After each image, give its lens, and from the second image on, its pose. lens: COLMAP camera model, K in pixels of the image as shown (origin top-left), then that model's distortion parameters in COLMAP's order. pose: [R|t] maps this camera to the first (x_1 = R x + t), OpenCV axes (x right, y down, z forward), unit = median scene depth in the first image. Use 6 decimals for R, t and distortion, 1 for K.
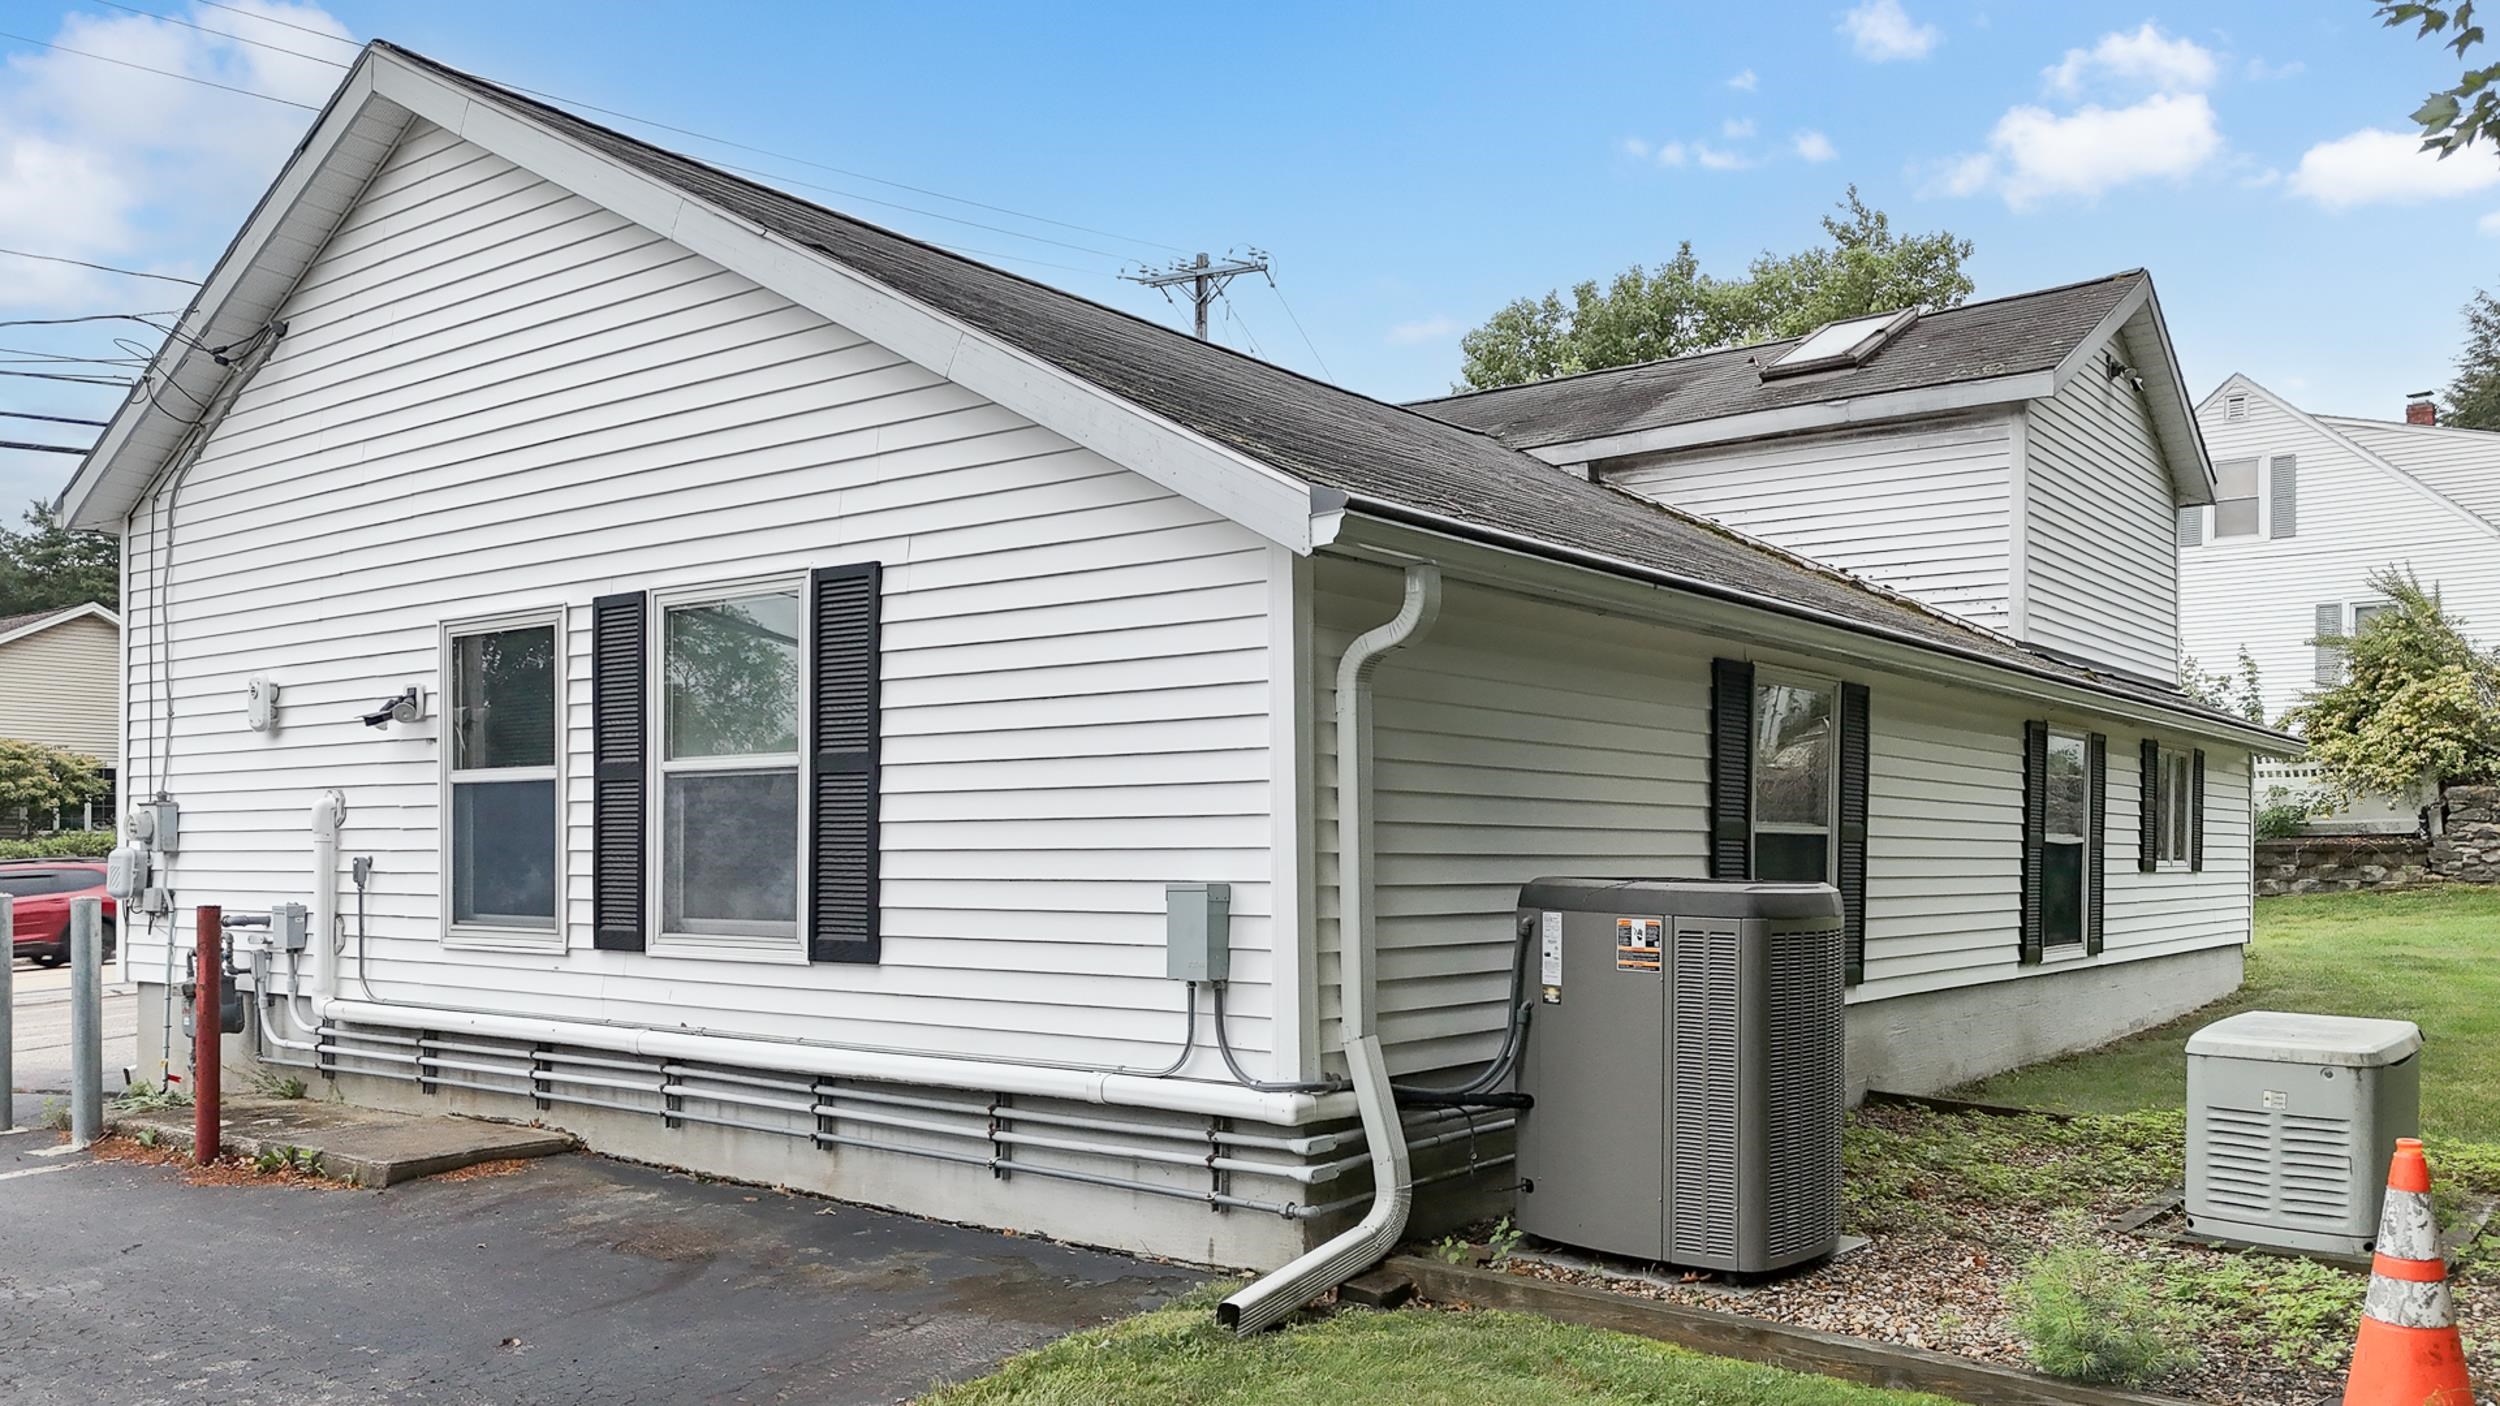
lens RADIAL K [[1887.7, 0, 1254.6], [0, 1887.7, 826.0], [0, 0, 1]] dist [0.109102, -0.105743]
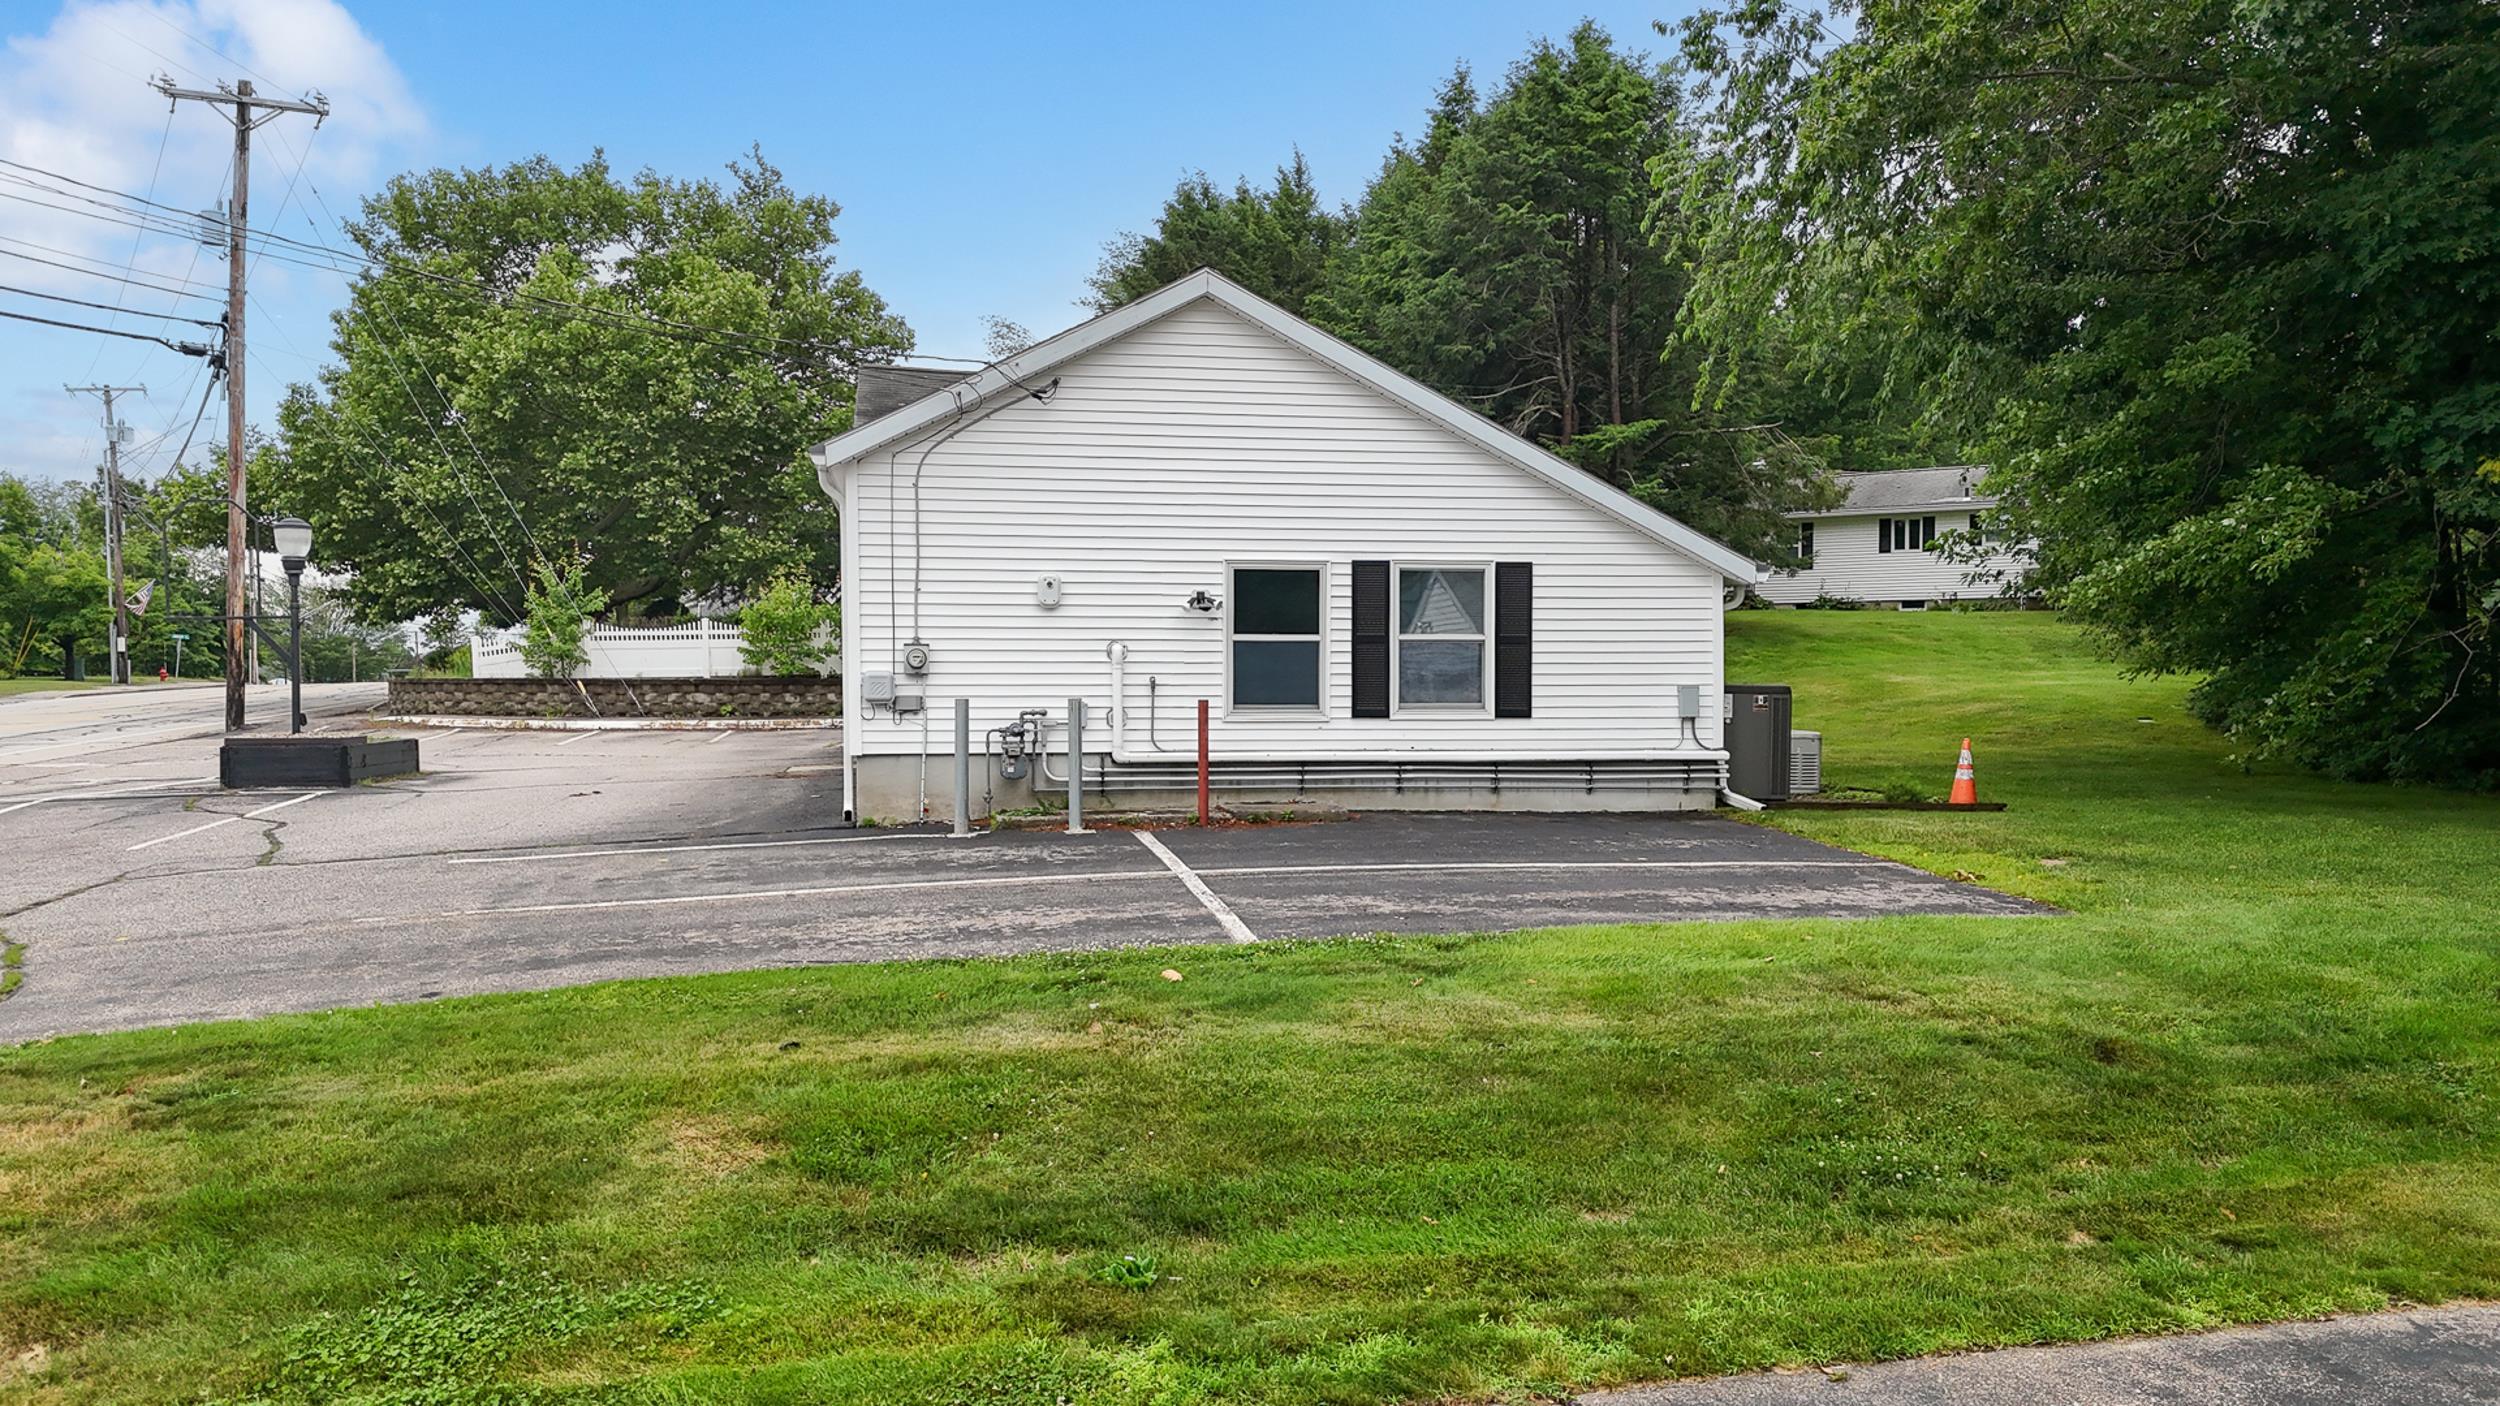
lens RADIAL K [[1860.1, 0, 1288.4], [0, 1860.1, 704.7], [0, 0, 1]] dist [0.087746, -0.101342]
pose [[0.660007, -0.009623, 0.751198, -2.078358], [-0.010202, 0.999711, 0.021770, 0.002558], [-0.751190, -0.022033, 0.659718, -0.386123]]
